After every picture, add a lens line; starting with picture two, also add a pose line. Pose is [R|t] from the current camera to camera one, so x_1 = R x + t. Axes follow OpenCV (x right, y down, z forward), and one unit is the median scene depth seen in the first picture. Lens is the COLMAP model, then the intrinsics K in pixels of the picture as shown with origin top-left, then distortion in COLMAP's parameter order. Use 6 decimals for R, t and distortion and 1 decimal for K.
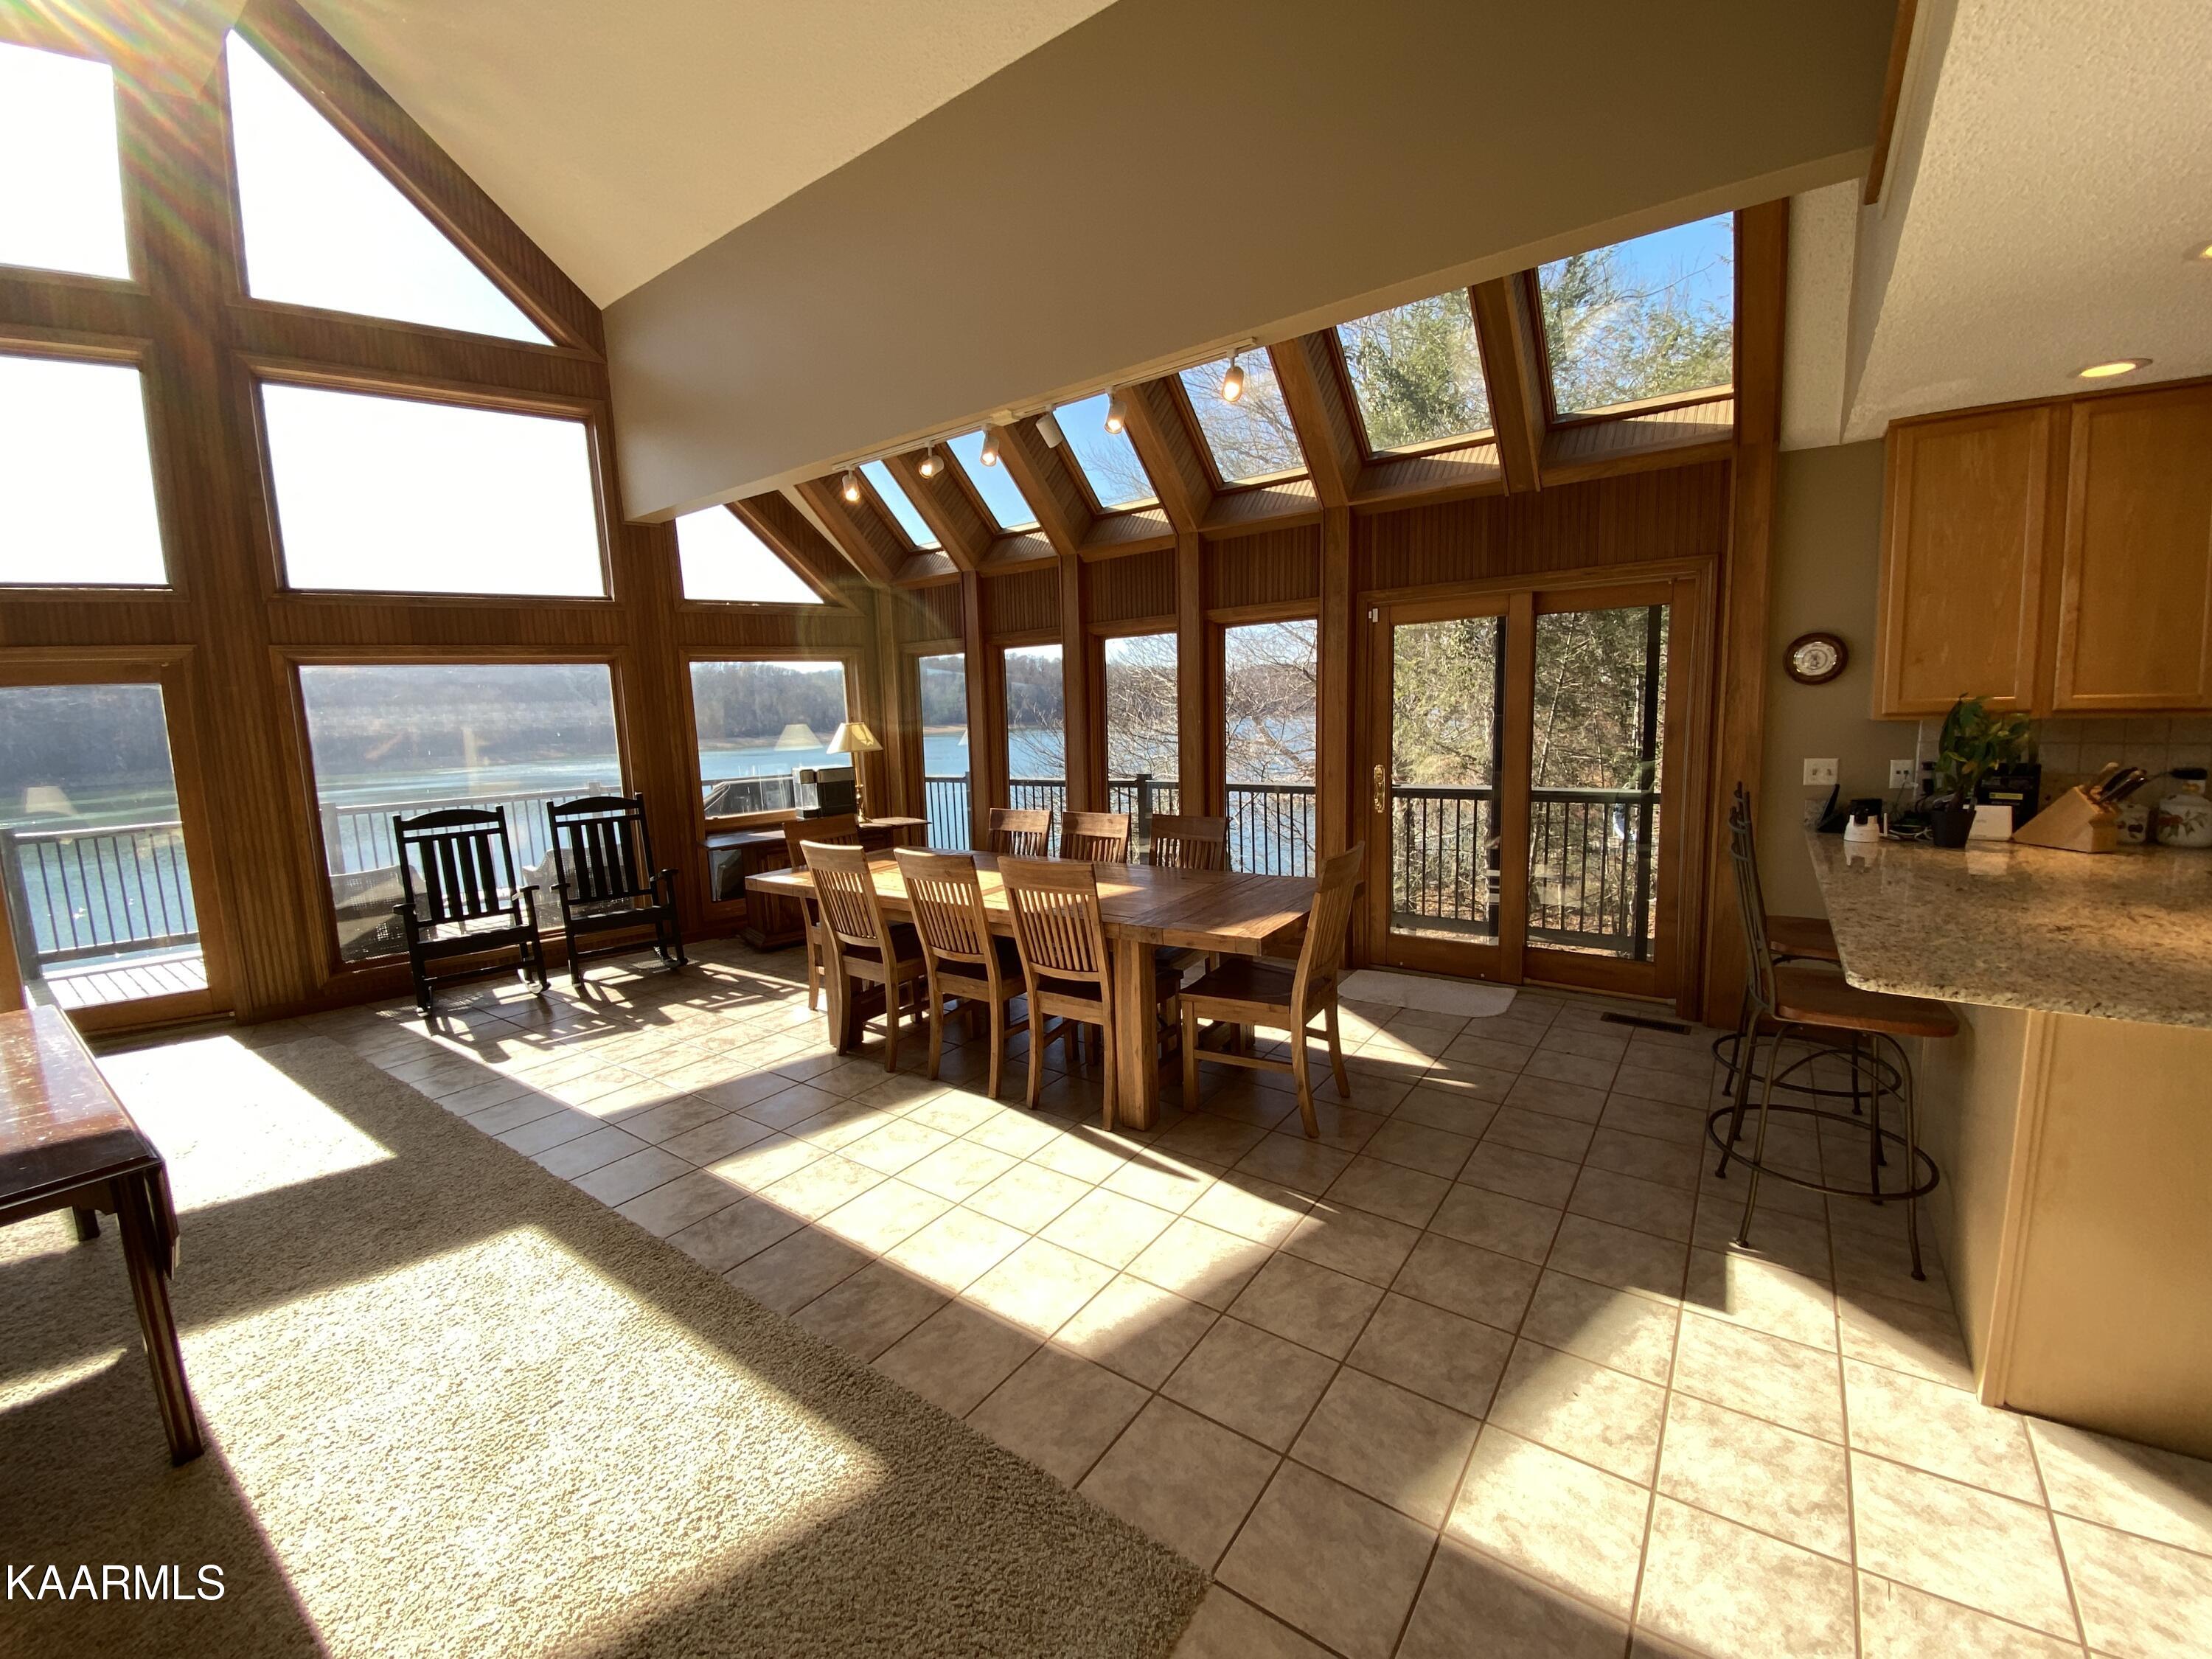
lens RADIAL K [[903.2, 0, 1095.3], [0, 903.2, 825.9], [0, 0, 1]] dist [-0.016101, -0.002672]
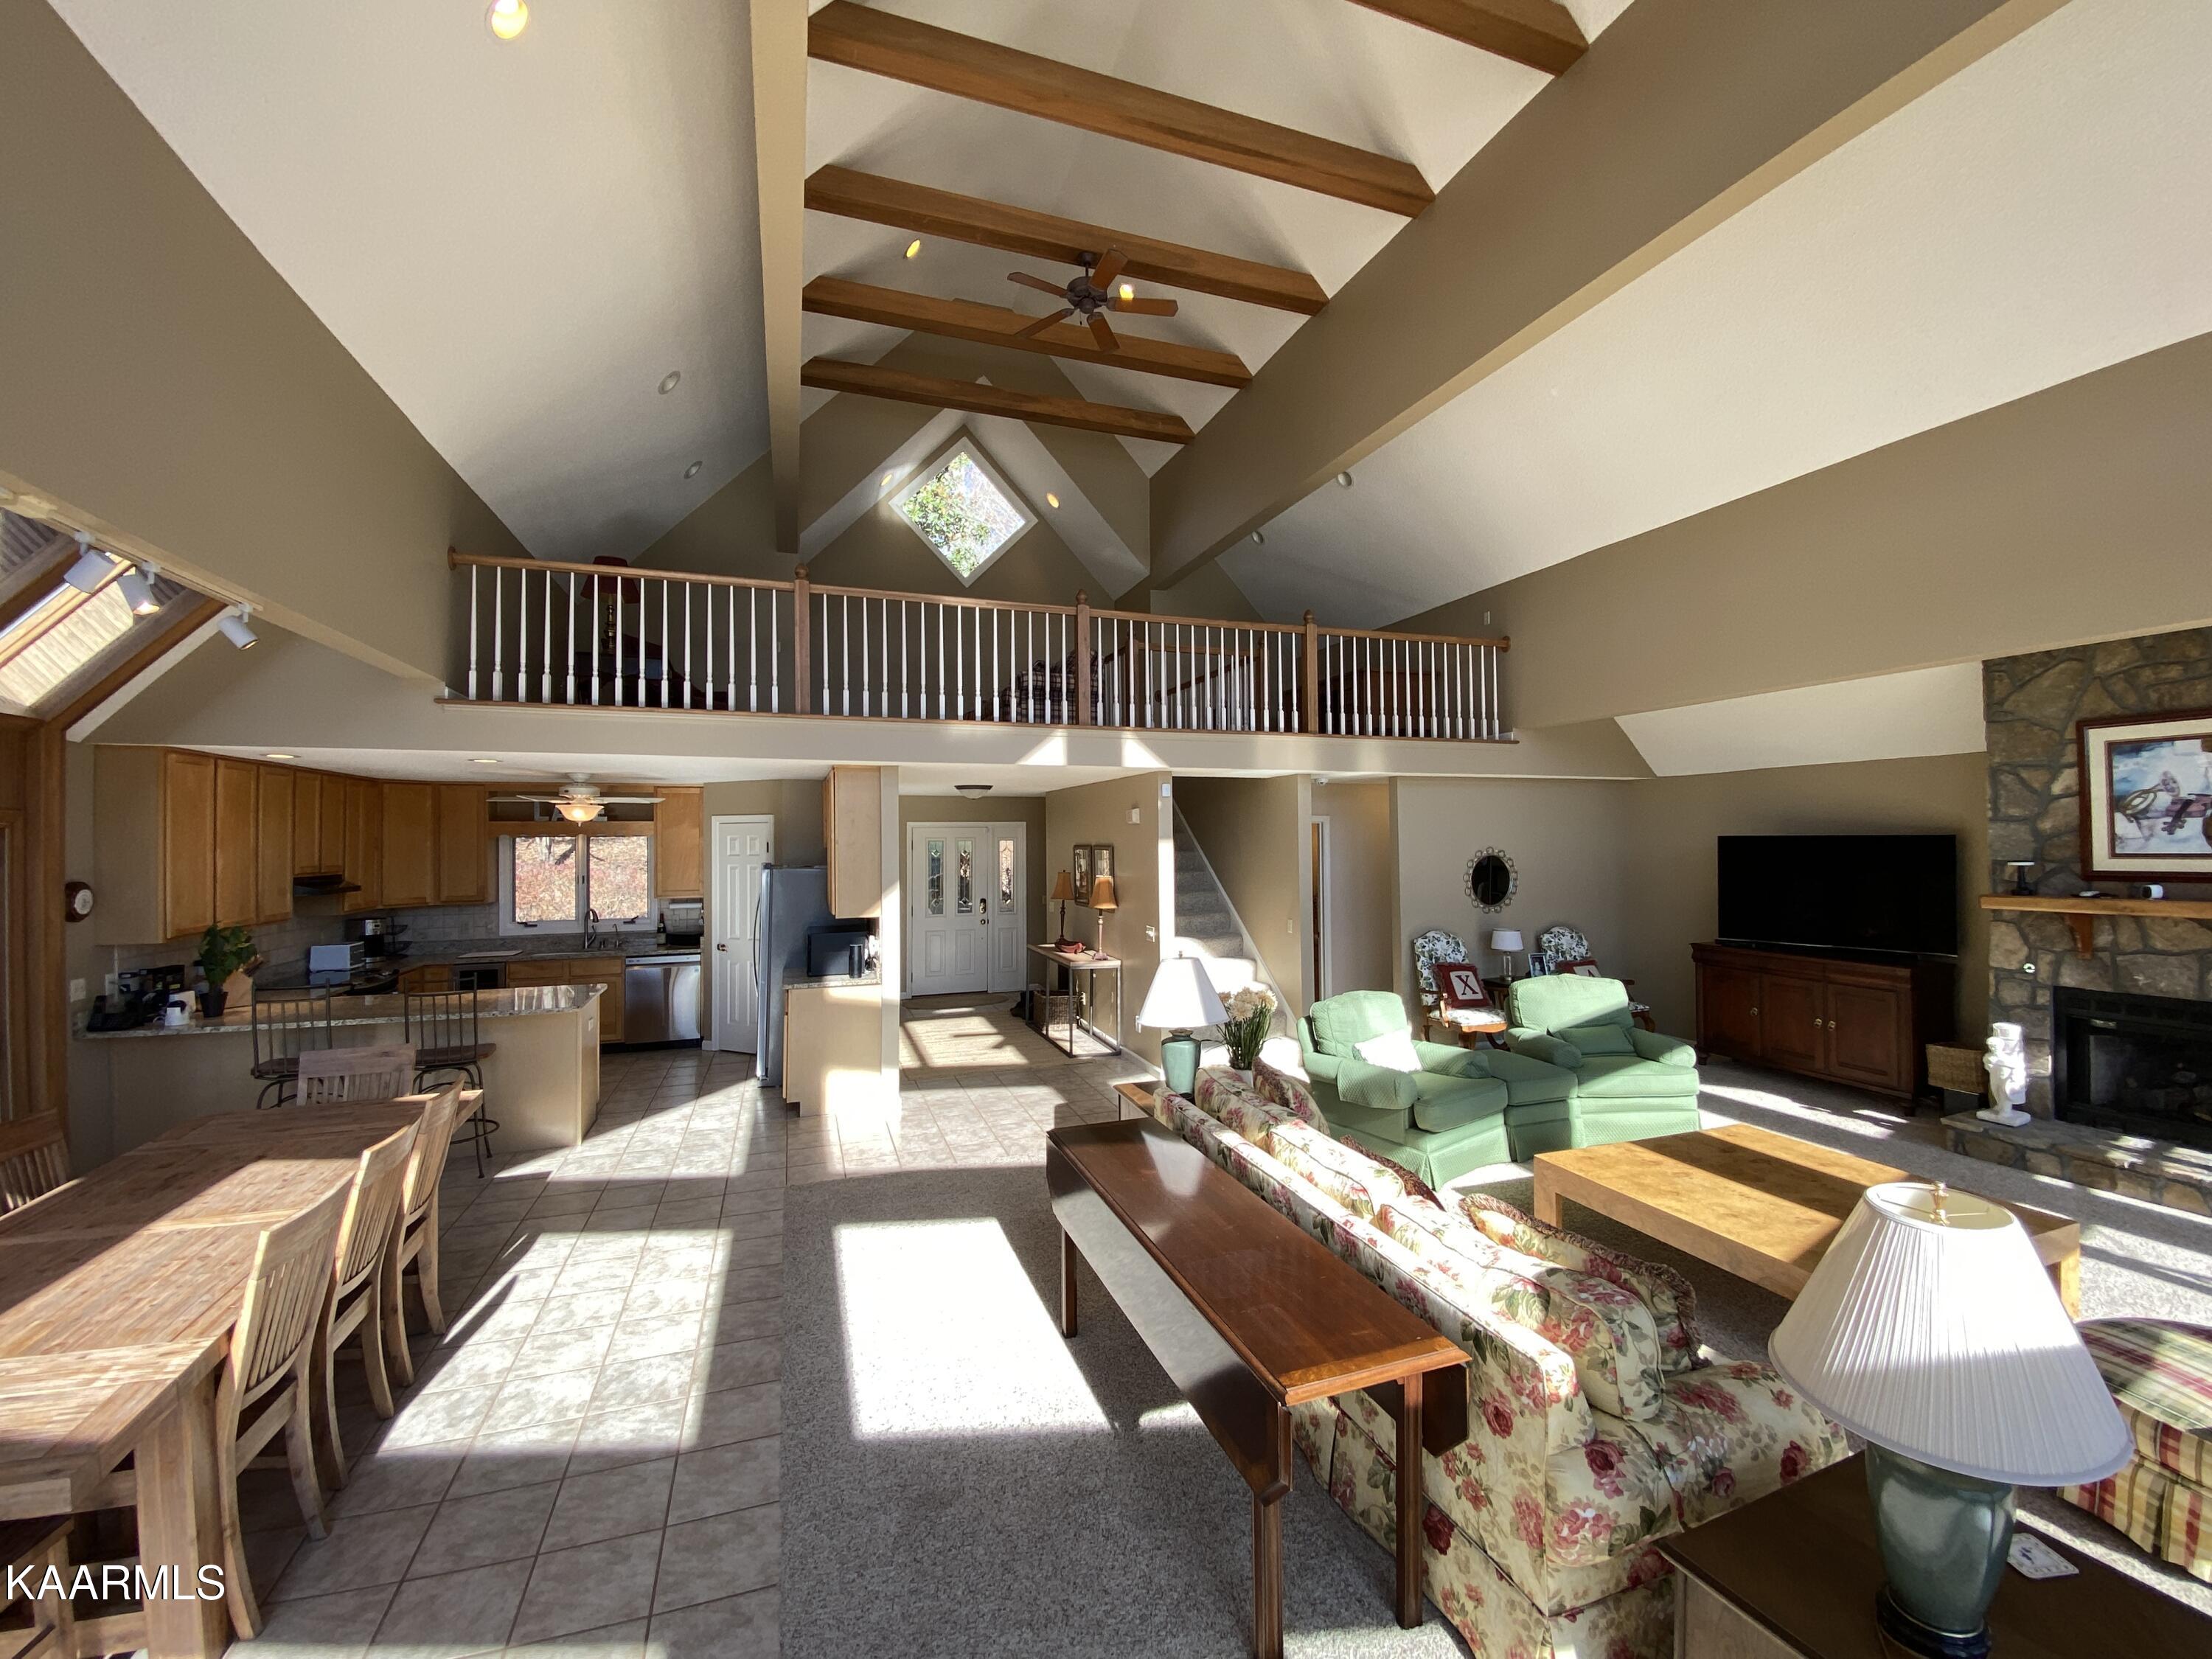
lens RADIAL K [[903.2, 0, 1122.3], [0, 903.2, 822.0], [0, 0, 1]] dist [-0.016101, -0.002672]
pose [[-0.836518, 0.055337, 0.545138, -1.358740], [0.114463, 0.990585, 0.075091, -0.267763], [-0.535851, 0.125213, -0.834977, 1.475589]]
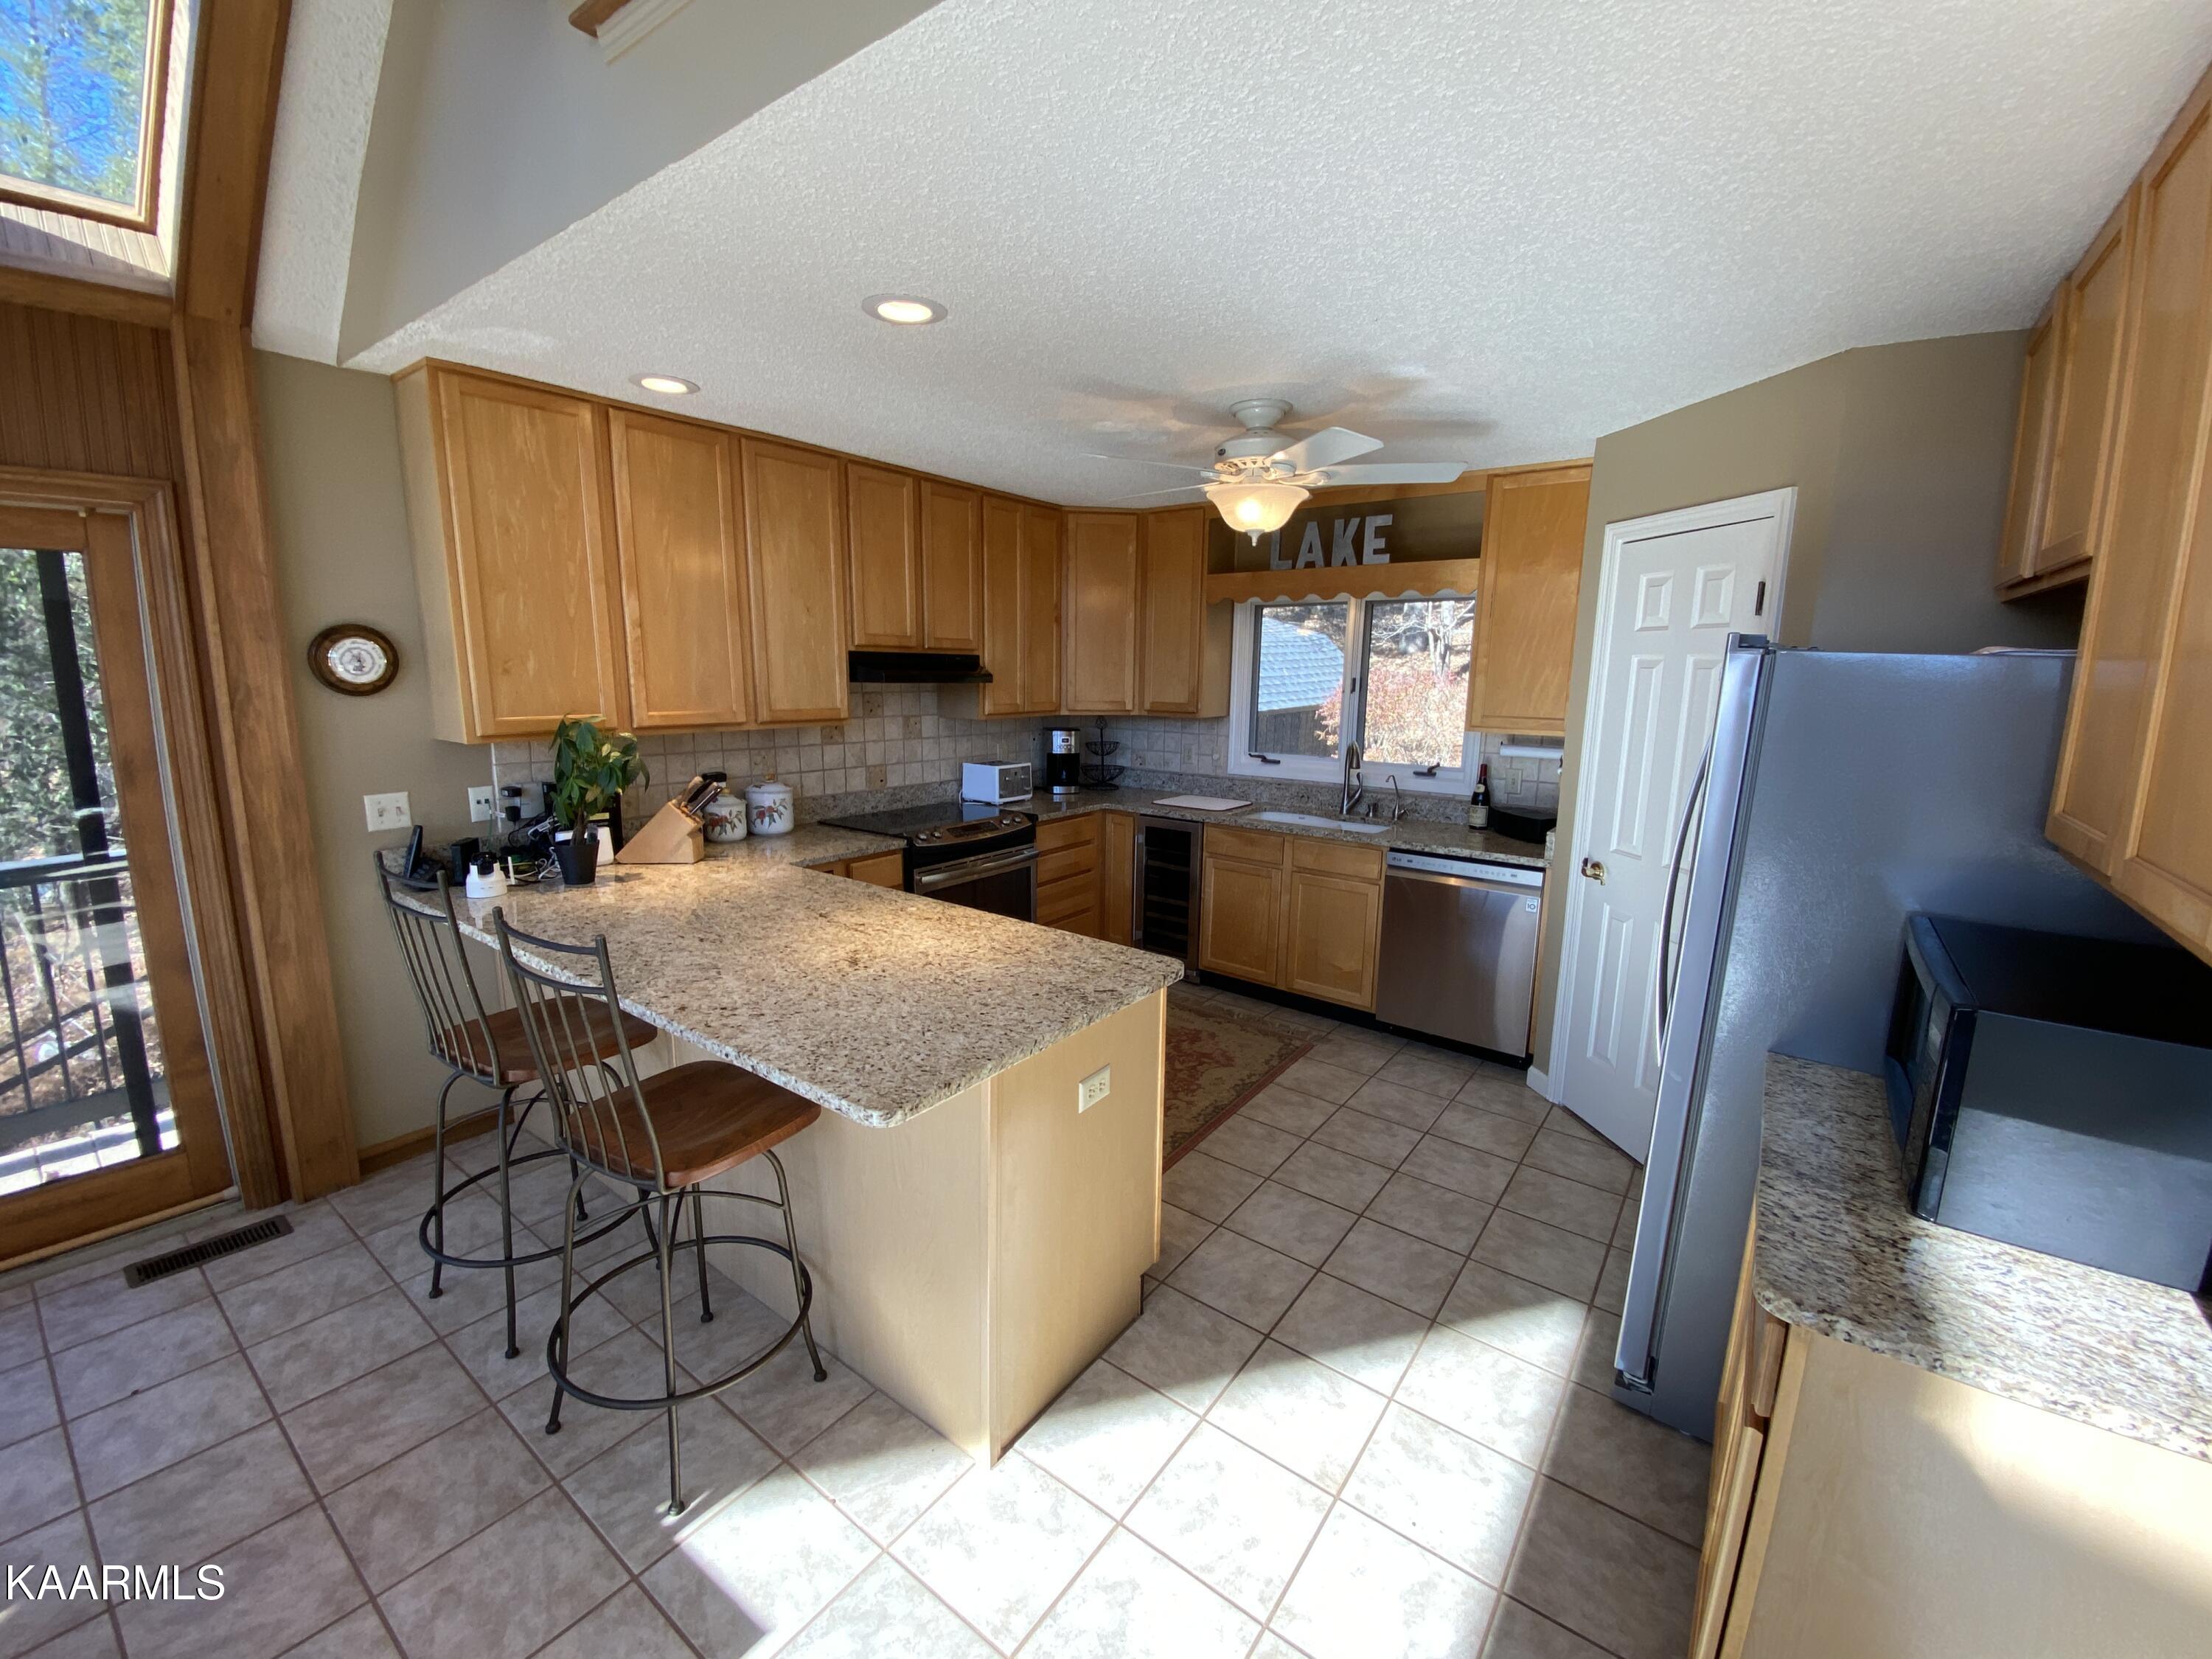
lens RADIAL K [[903.2, 0, 1113.2], [0, 903.2, 820.4], [0, 0, 1]] dist [-0.016101, -0.002672]
pose [[-0.003677, -0.131533, 0.991305, 0.077864], [0.120941, 0.983976, 0.131010, -0.094833], [-0.992653, 0.120372, 0.012290, 0.468430]]
